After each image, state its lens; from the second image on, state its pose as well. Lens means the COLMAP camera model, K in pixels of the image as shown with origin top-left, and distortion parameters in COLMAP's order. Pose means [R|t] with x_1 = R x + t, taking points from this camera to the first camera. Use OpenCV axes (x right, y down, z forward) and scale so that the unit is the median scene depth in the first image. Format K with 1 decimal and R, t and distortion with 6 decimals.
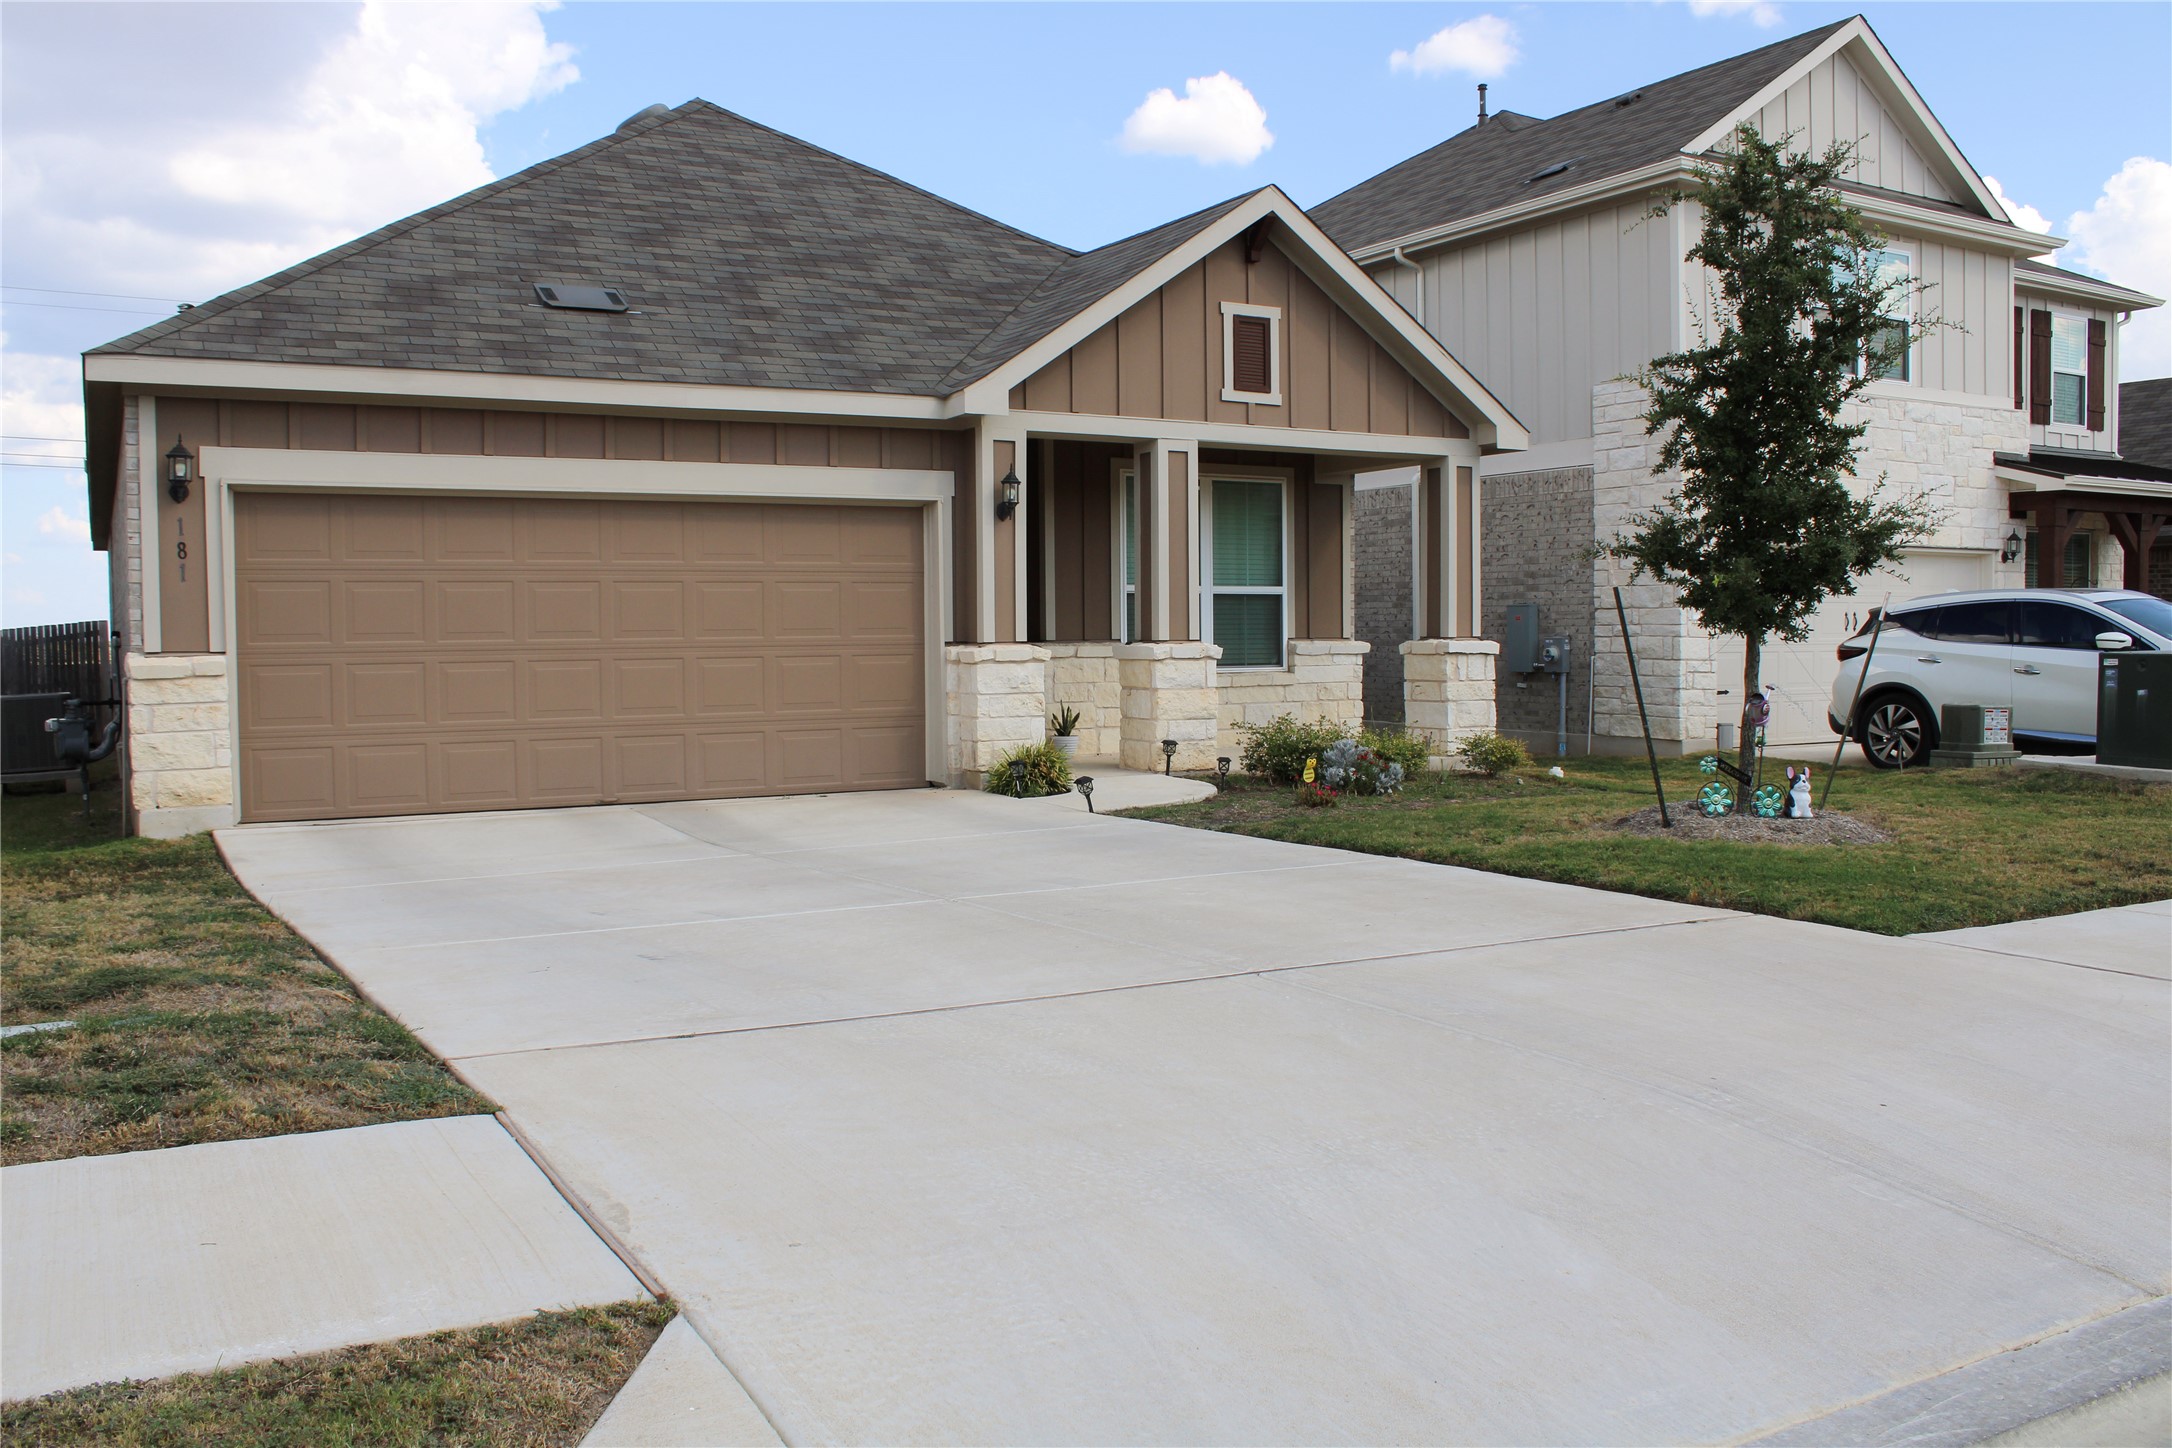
lens RADIAL K [[1756.5, 0, 1082.7], [0, 1756.5, 682.2], [0, 0, 1]] dist [-0.159121, 0.001916]
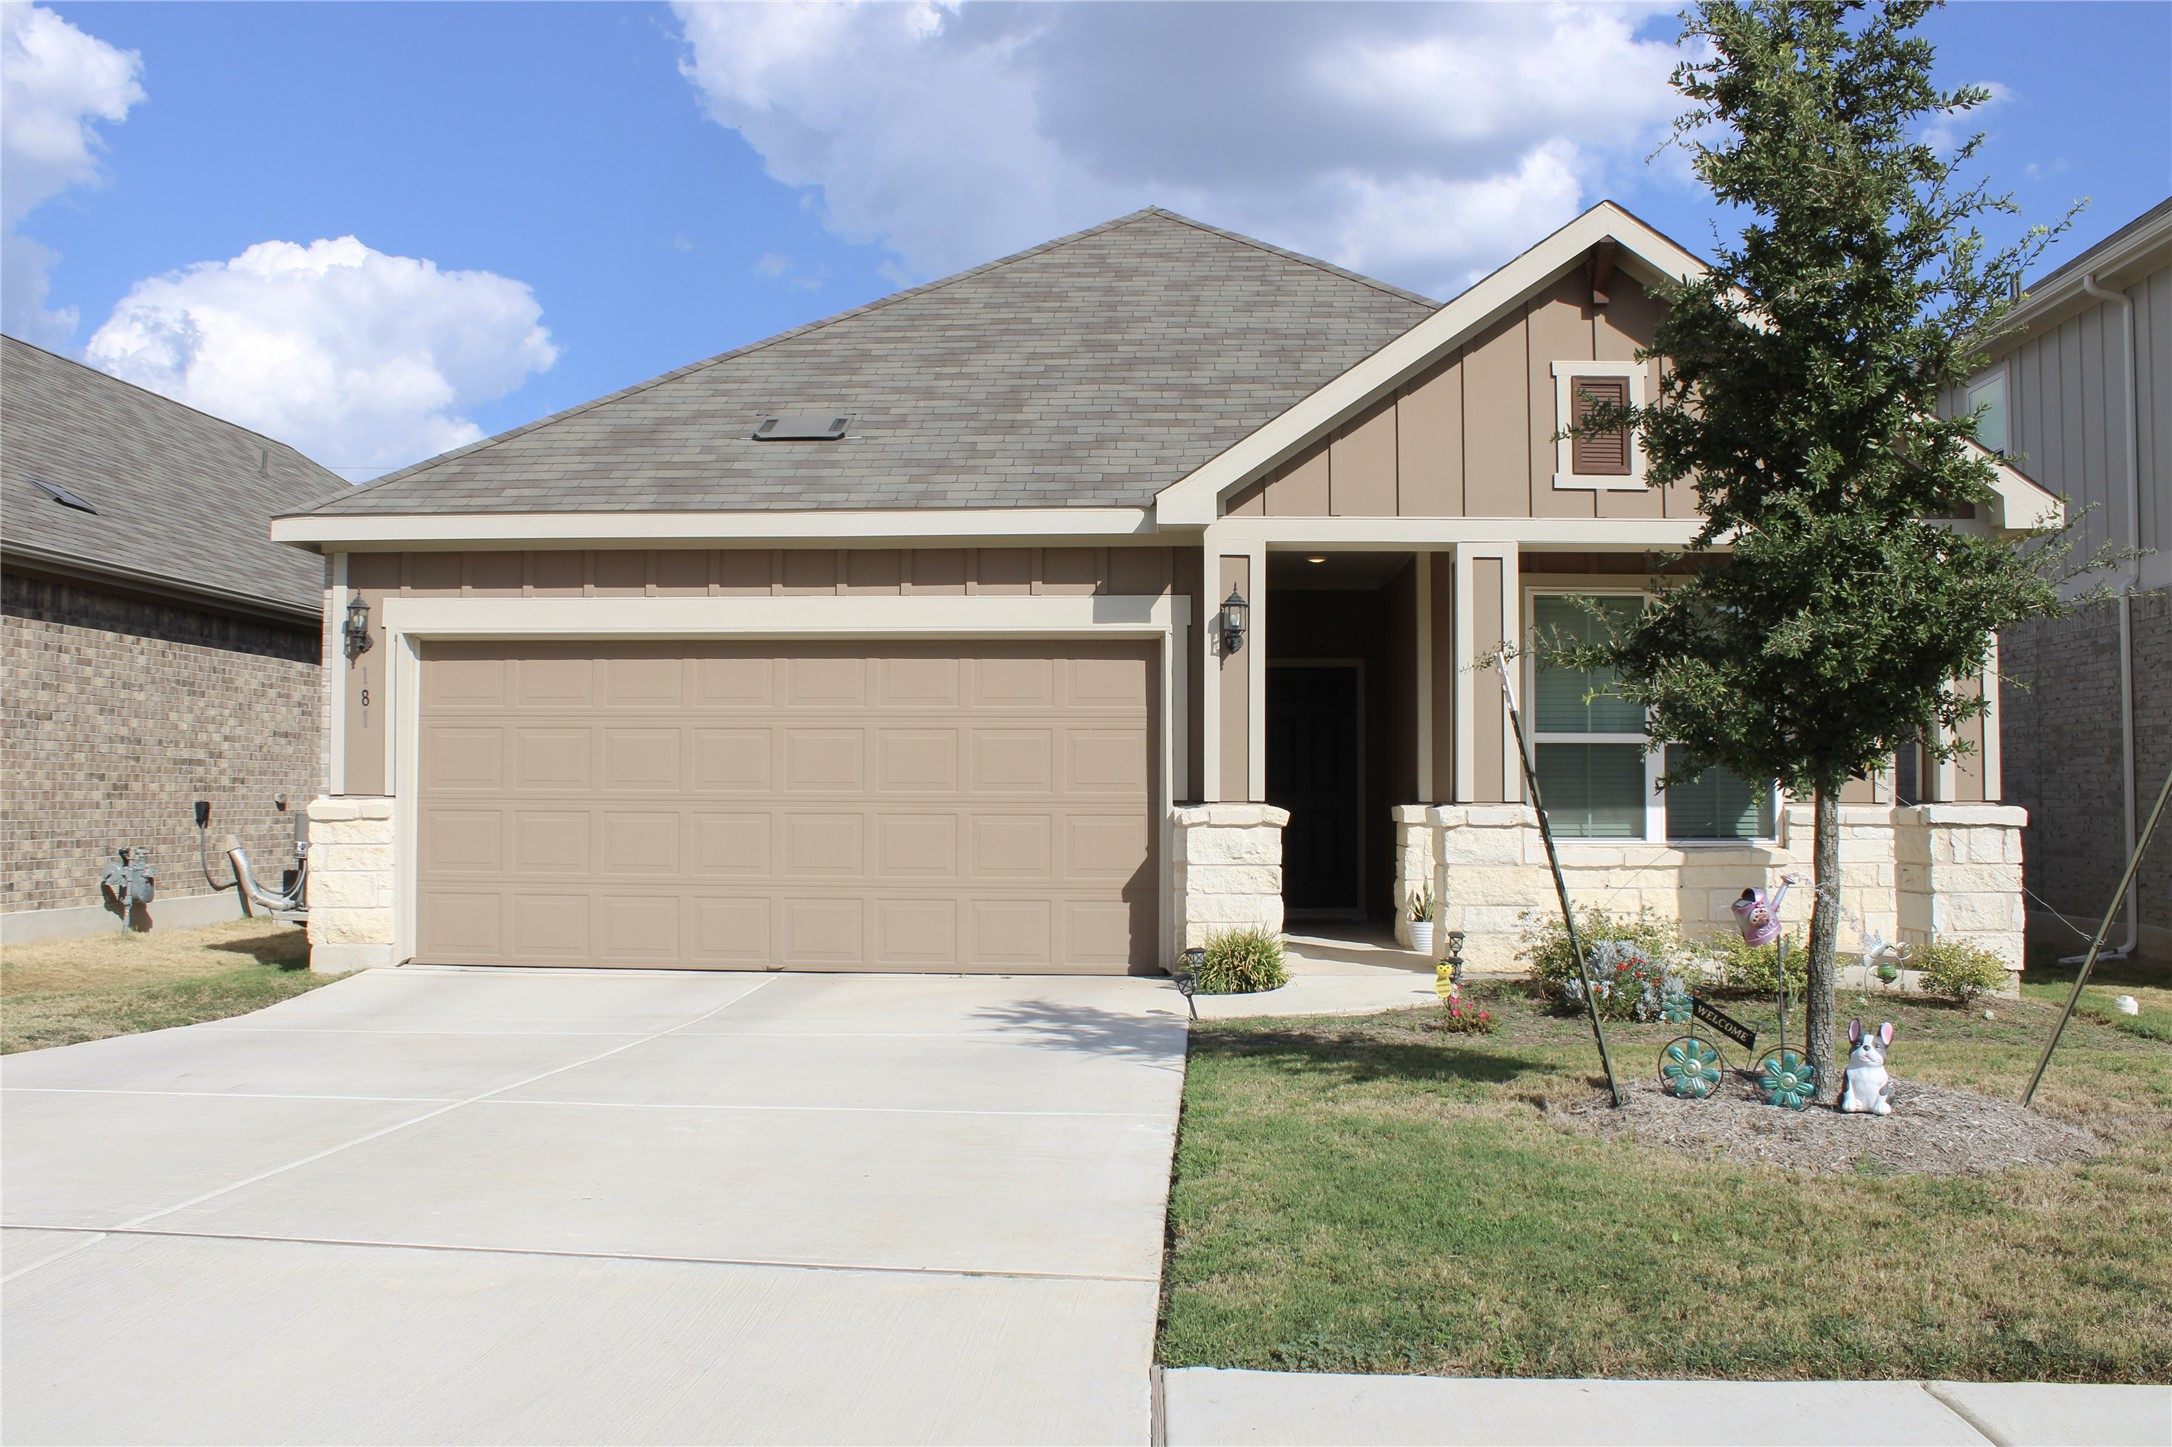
lens RADIAL K [[1787.4, 0, 1086.0], [0, 1787.4, 723.5], [0, 0, 1]] dist [-0.160835, 0.140943]
pose [[0.844781, -0.008609, -0.535043, 0.341540], [-0.026413, 0.997981, -0.057761, -0.009254], [0.534460, 0.062928, 0.842848, 0.263690]]
